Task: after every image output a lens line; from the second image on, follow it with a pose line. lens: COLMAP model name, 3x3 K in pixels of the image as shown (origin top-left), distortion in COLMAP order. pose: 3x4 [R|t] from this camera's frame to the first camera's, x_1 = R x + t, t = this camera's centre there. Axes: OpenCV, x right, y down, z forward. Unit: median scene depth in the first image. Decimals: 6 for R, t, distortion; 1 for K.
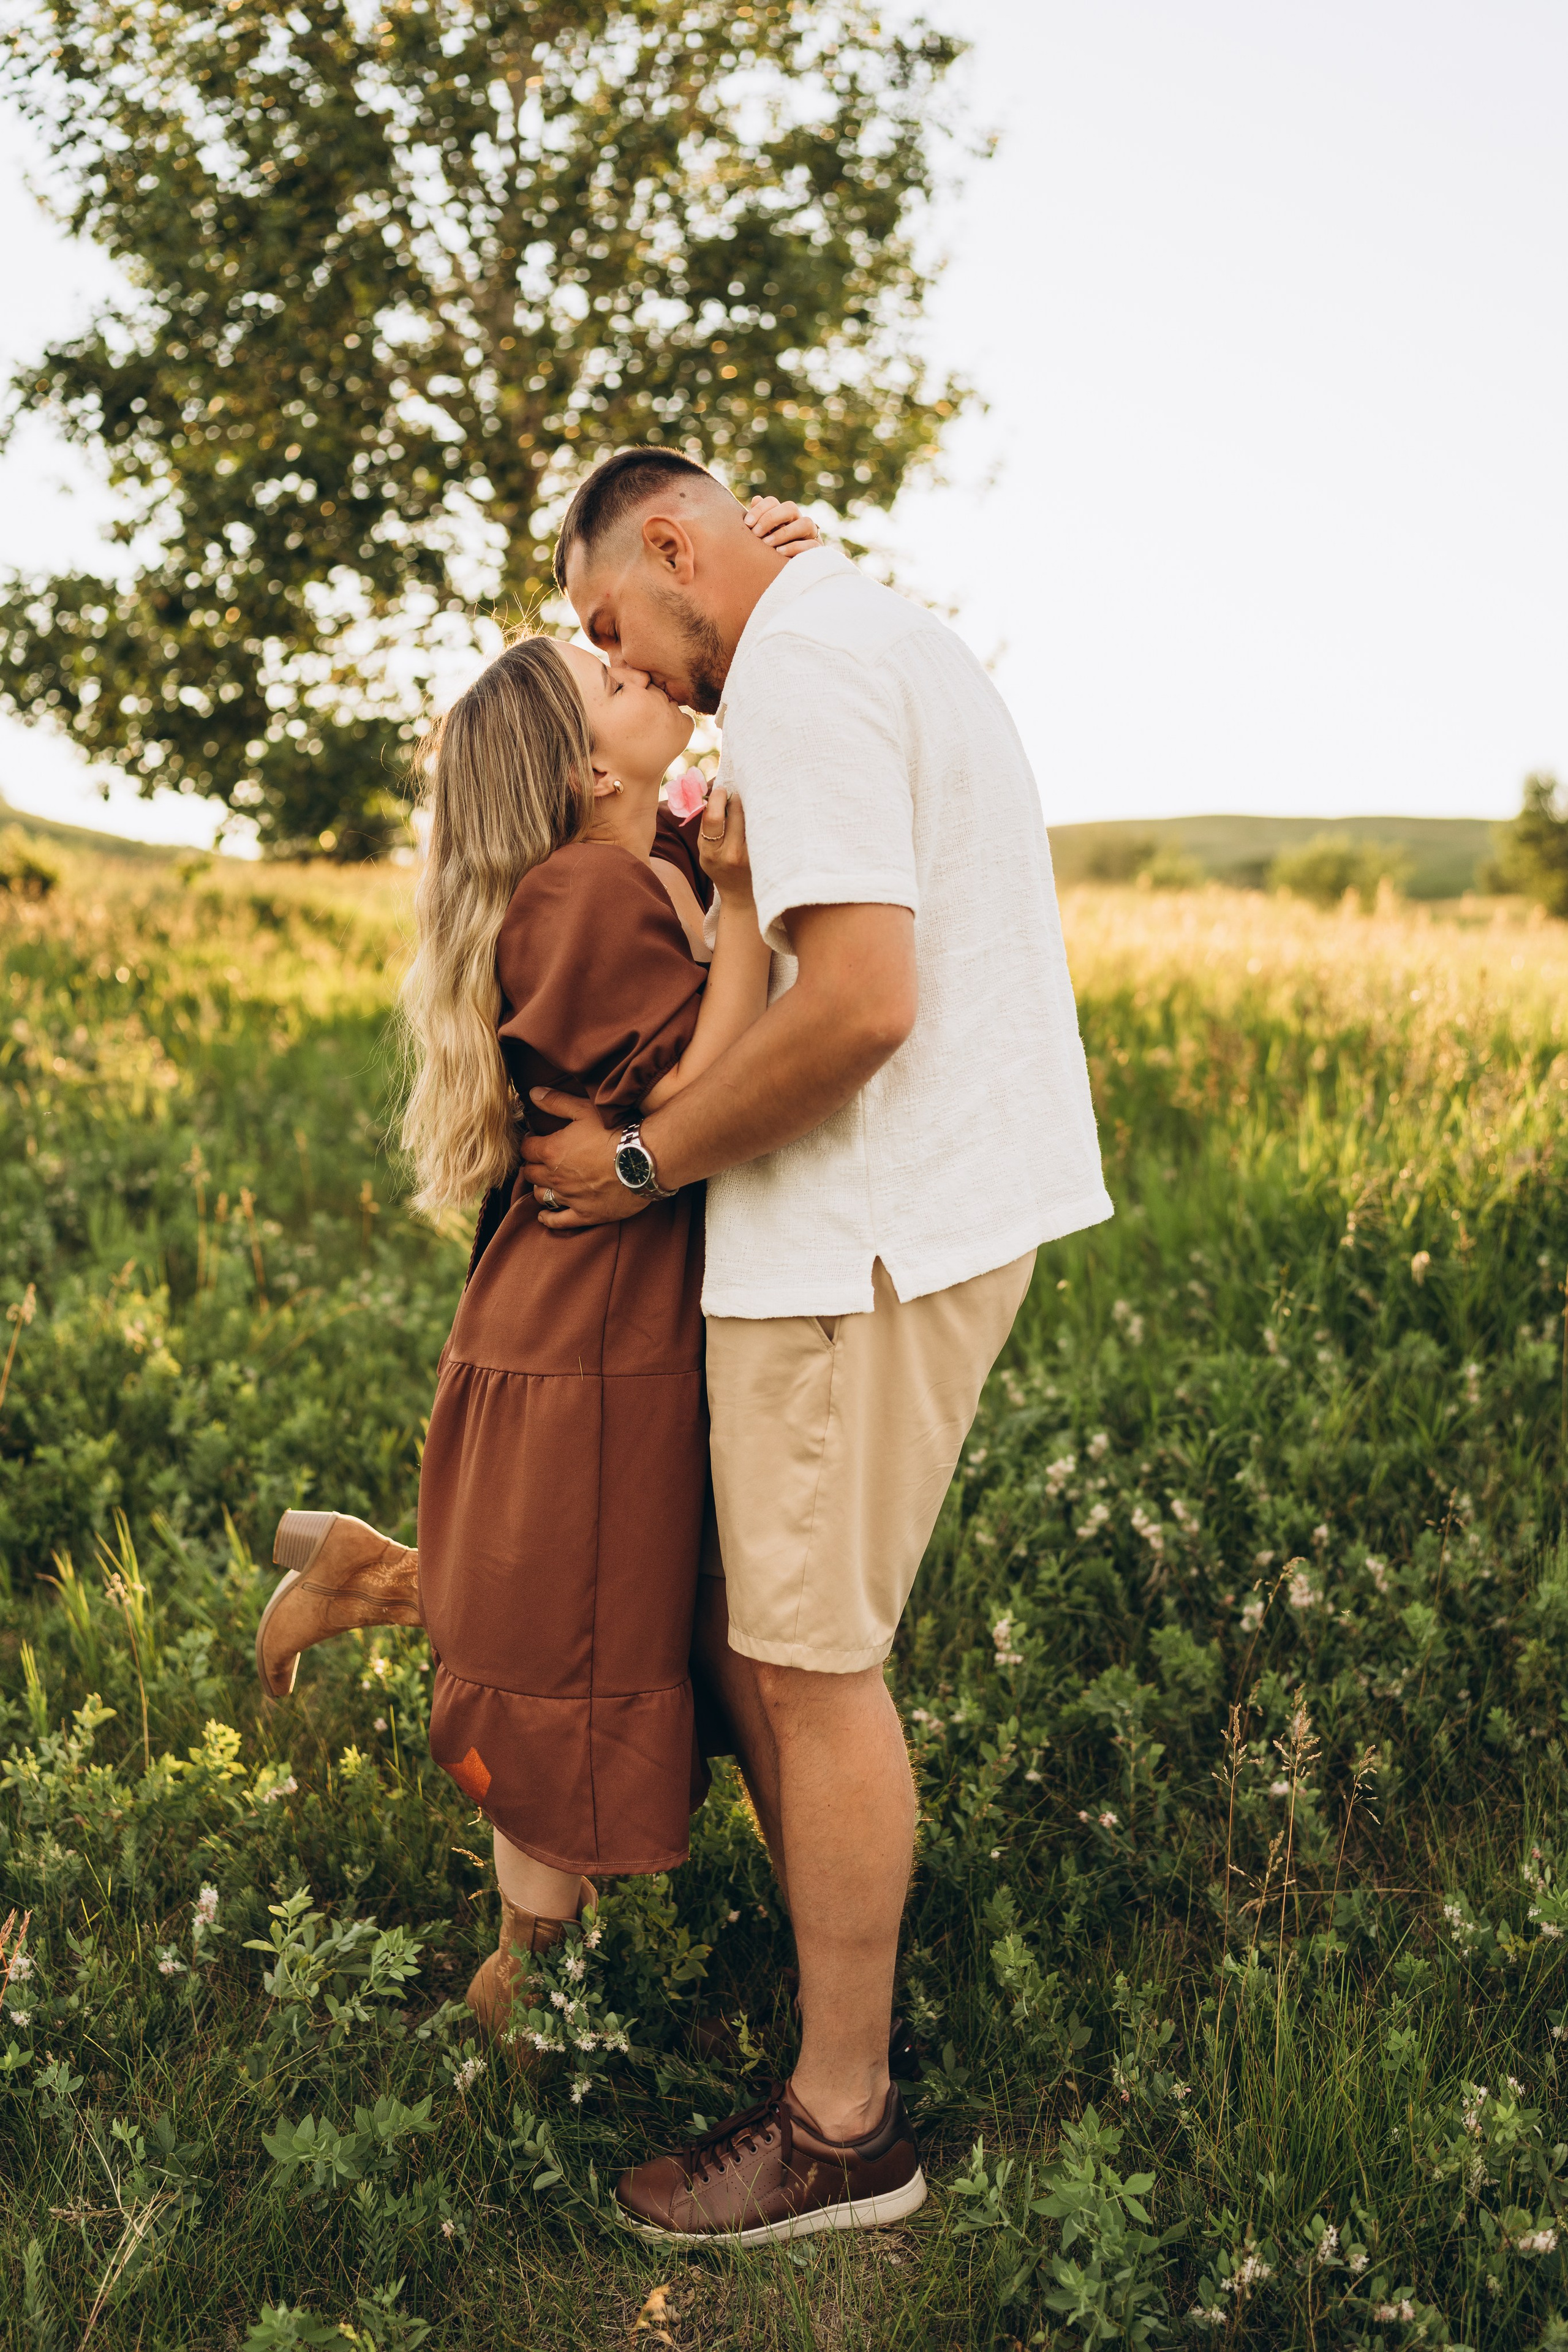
lens RADIAL K [[2194.8, 0, 784.0], [0, 2194.8, 1176.0], [0, 0, 1]] dist [-0.000256, -0.017905]
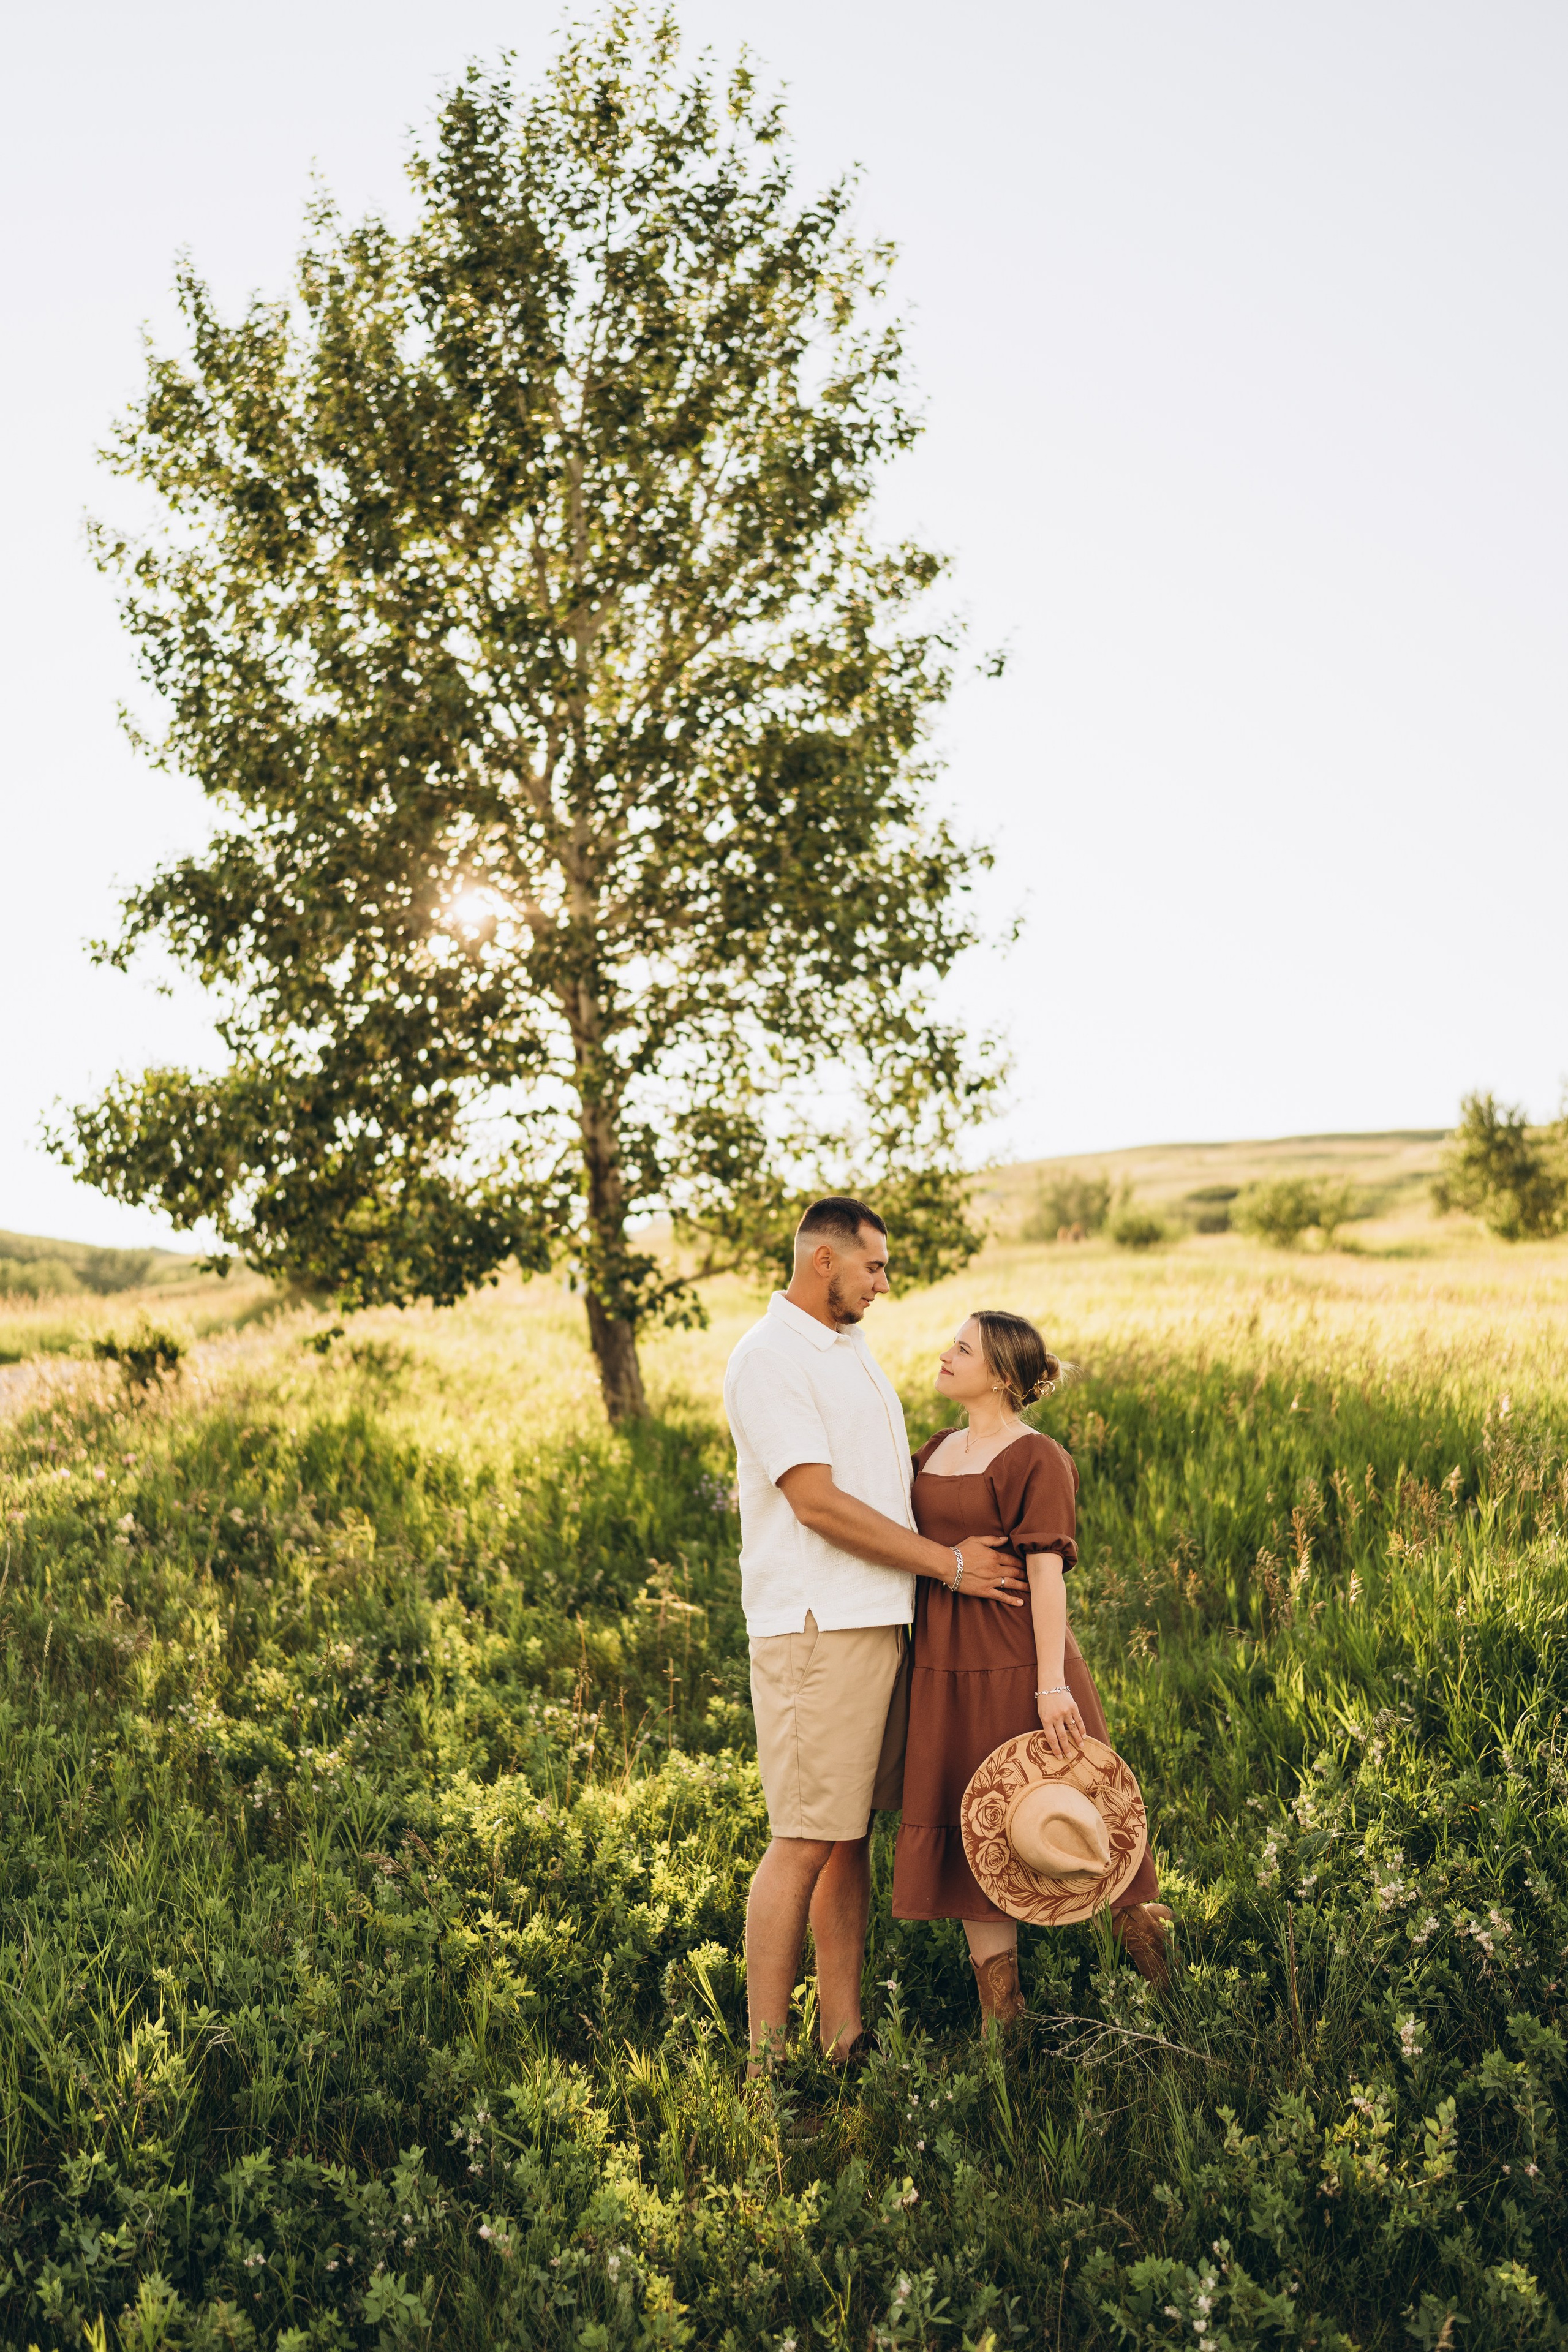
lens RADIAL K [[2192.2, 0, 796.9], [0, 2192.2, 1173.6], [0, 0, 1]] dist [-0.000037, -0.024082]
pose [[0.997048, -0.071028, 0.029154, -0.063963], [0.074803, 0.984216, -0.160383, -0.027611], [-0.017302, 0.162090, 0.986624, -0.090565]]
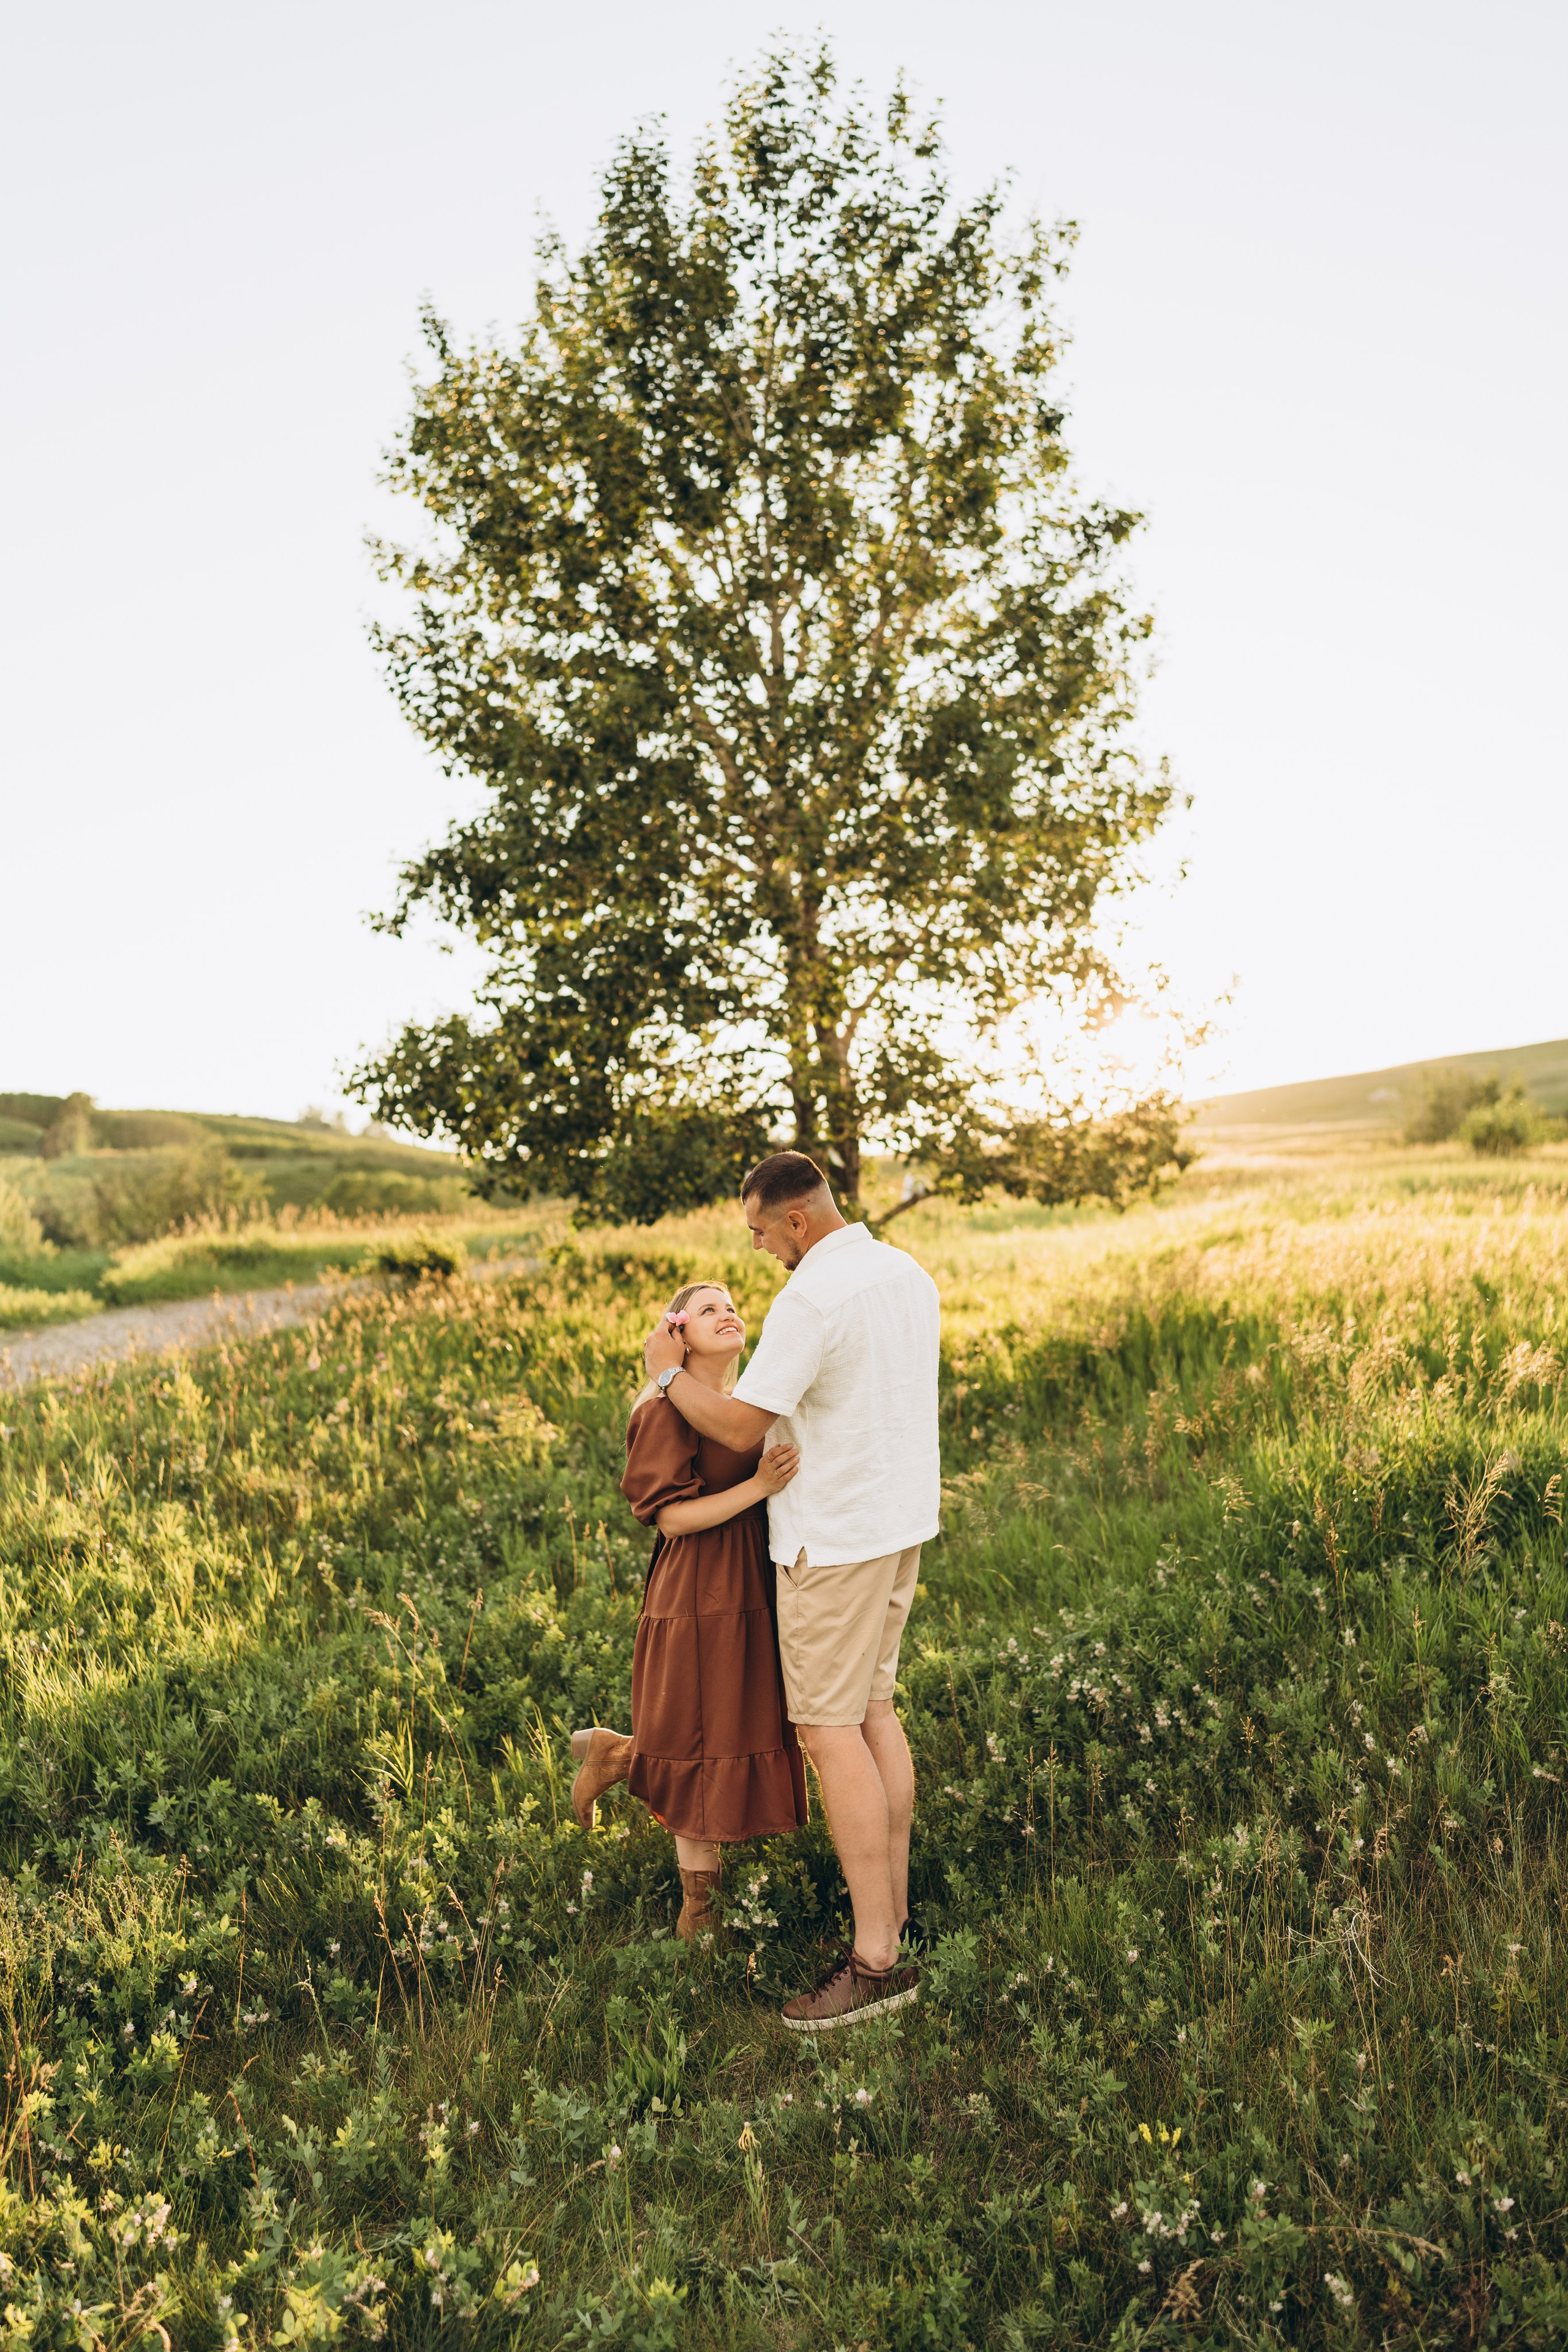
lens RADIAL K [[2204.0, 0, 784.0], [0, 2204.0, 1176.0], [0, 0, 1]] dist [-0.001170, -0.007682]
pose [[0.983437, -0.085951, -0.159578, 0.063254], [0.065271, 0.989285, -0.130595, -0.009333], [0.169092, 0.118017, 0.978509, -0.221796]]
